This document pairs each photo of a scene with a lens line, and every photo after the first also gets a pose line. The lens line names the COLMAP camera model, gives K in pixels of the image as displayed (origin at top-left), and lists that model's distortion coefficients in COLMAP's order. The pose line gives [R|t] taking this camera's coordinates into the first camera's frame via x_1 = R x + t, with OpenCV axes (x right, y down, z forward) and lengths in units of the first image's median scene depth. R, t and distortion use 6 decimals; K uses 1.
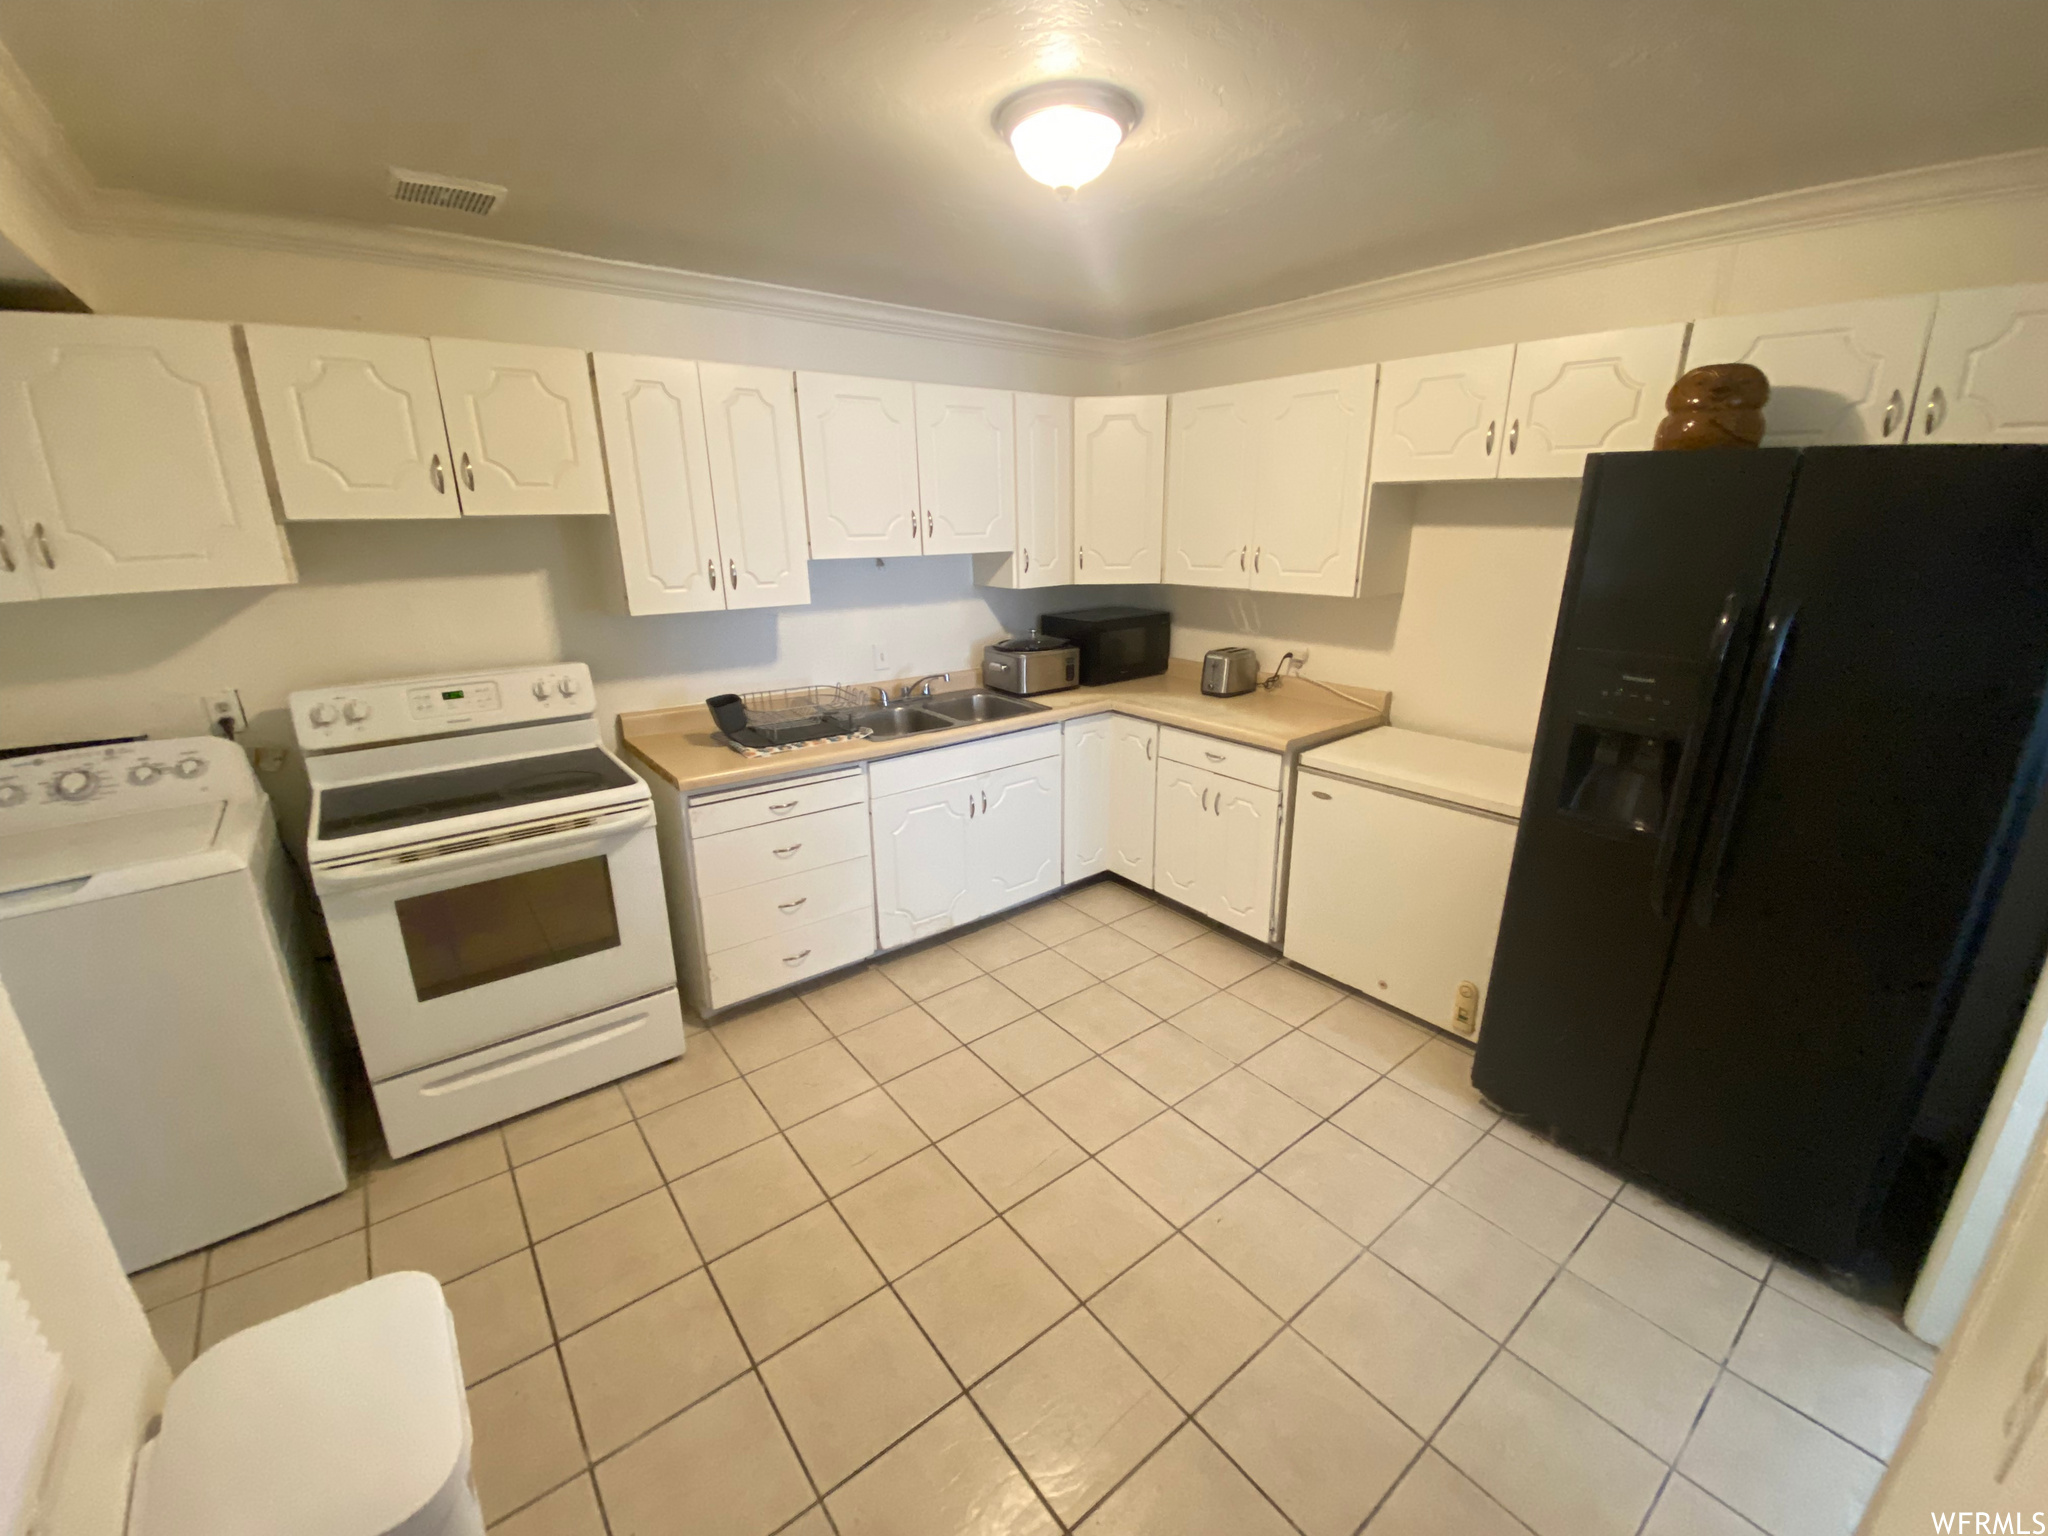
lens RADIAL K [[826.8, 0, 1030.2], [0, 826.8, 764.6], [0, 0, 1]] dist [0.040639, -0.031294]
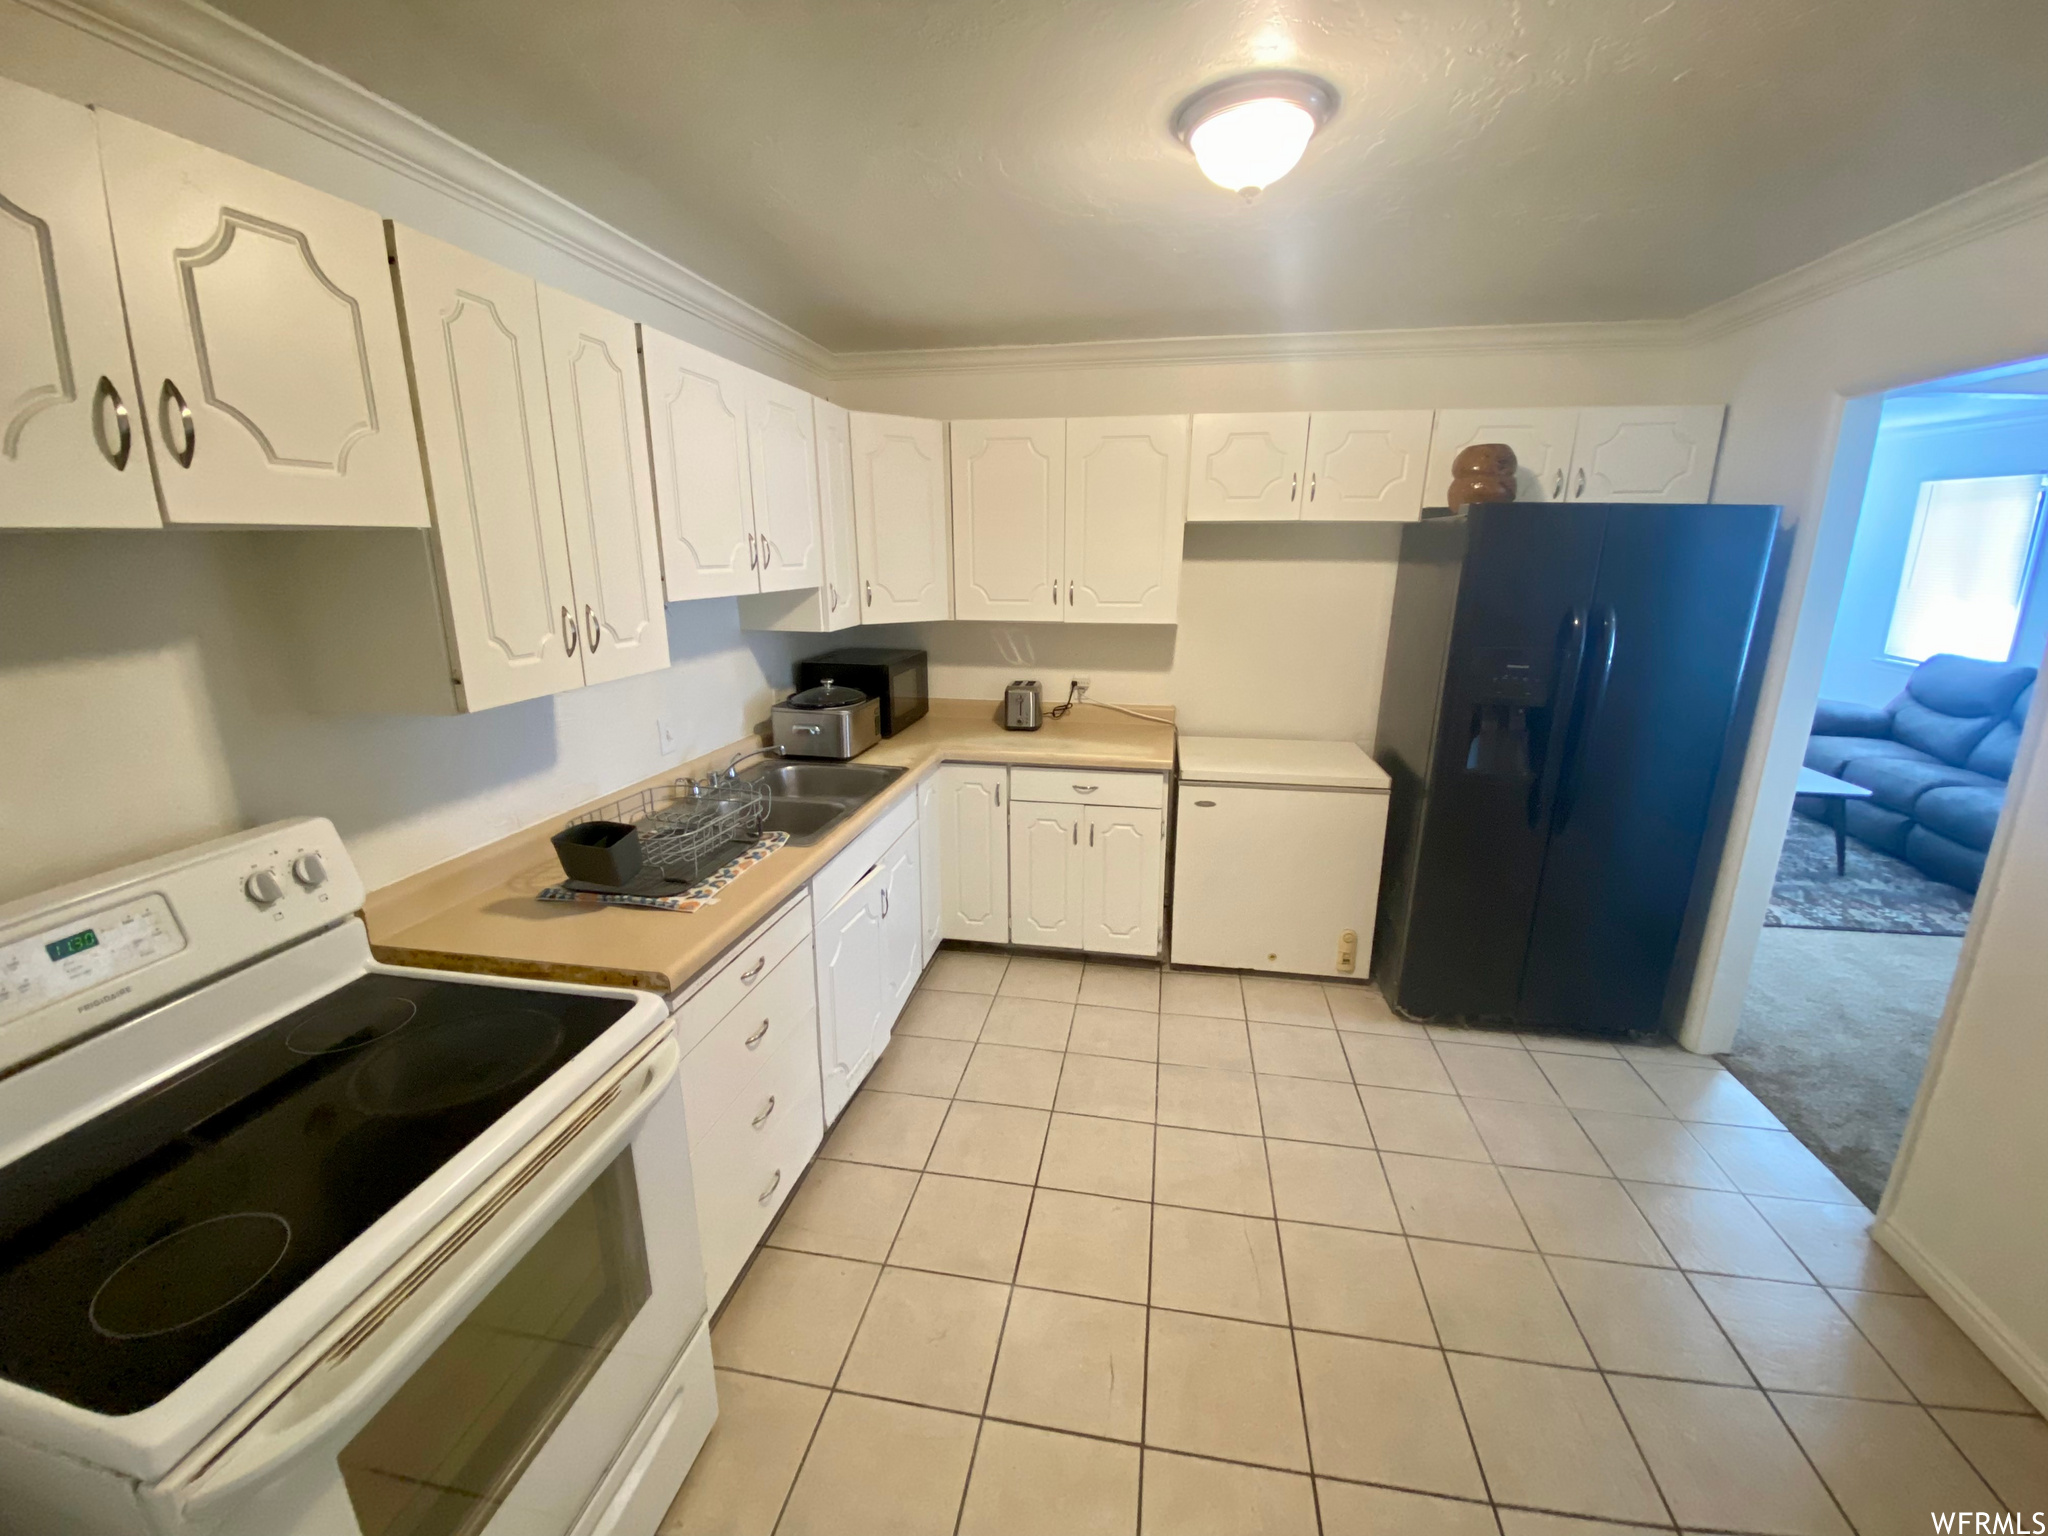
lens RADIAL K [[826.8, 0, 1030.2], [0, 826.8, 764.6], [0, 0, 1]] dist [0.040639, -0.031294]
pose [[0.744053, -0.155873, 0.649684, -0.532650], [0.185609, 0.982352, 0.023118, -0.083637], [-0.641821, 0.103387, 0.759853, 0.330288]]
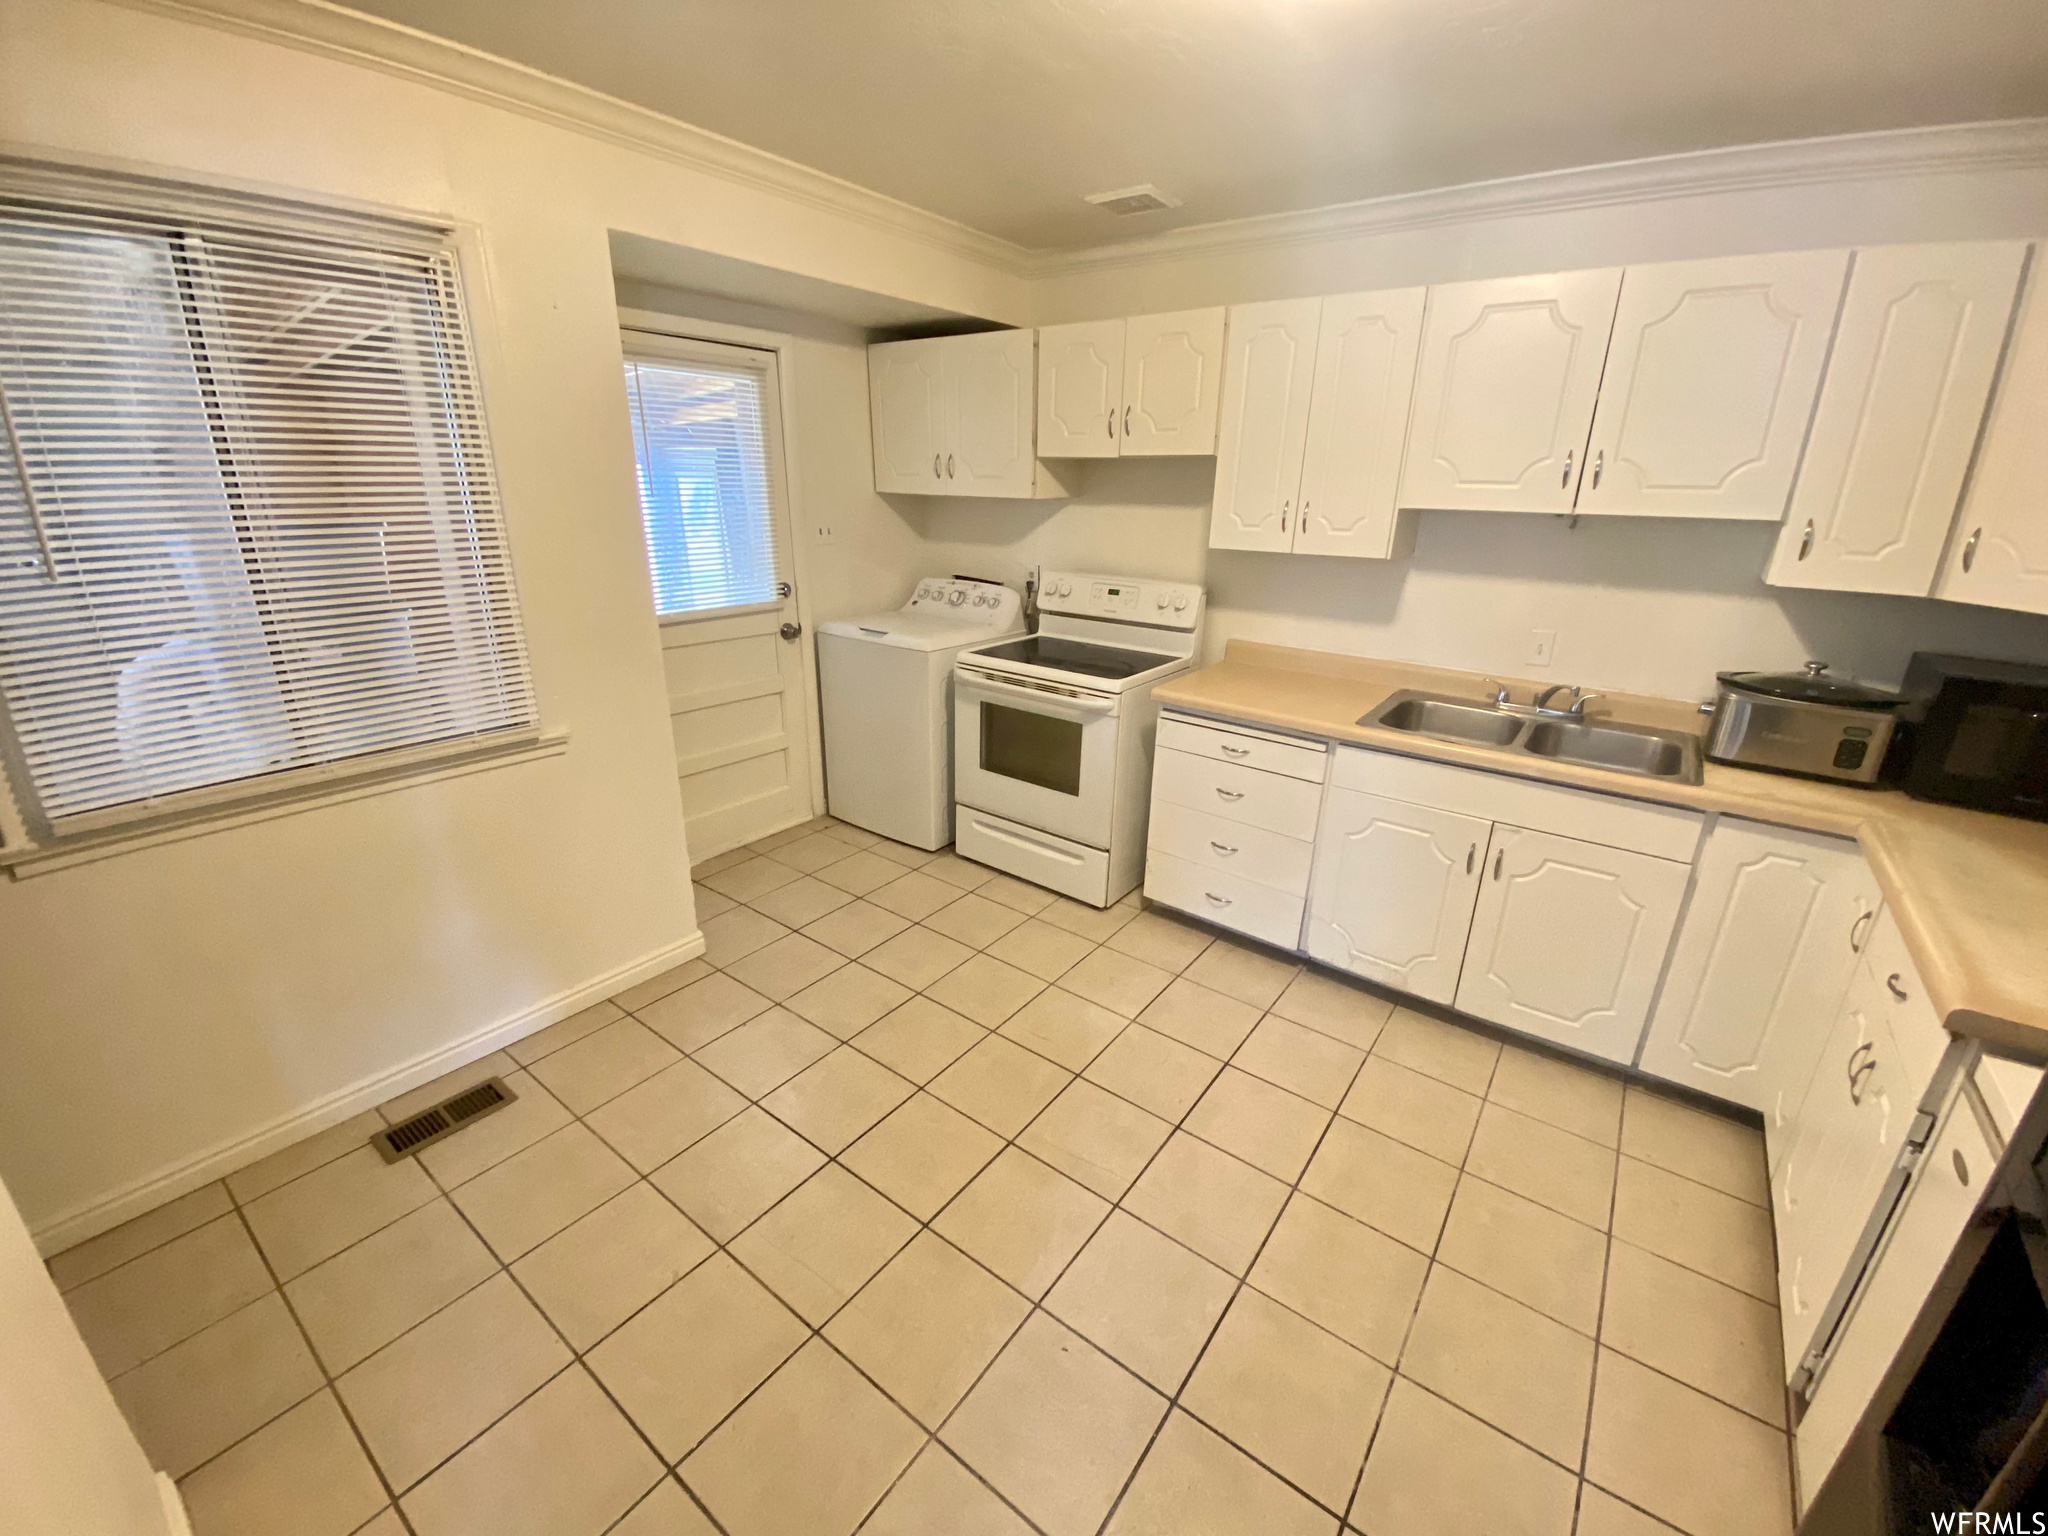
lens RADIAL K [[824.3, 0, 1031.8], [0, 824.3, 769.5], [0, 0, 1]] dist [0.041527, -0.031194]
pose [[0.262447, 0.333502, -0.905482, 0.544016], [-0.301255, 0.919791, 0.251456, -0.104580], [0.916715, 0.206788, 0.341866, 0.429838]]
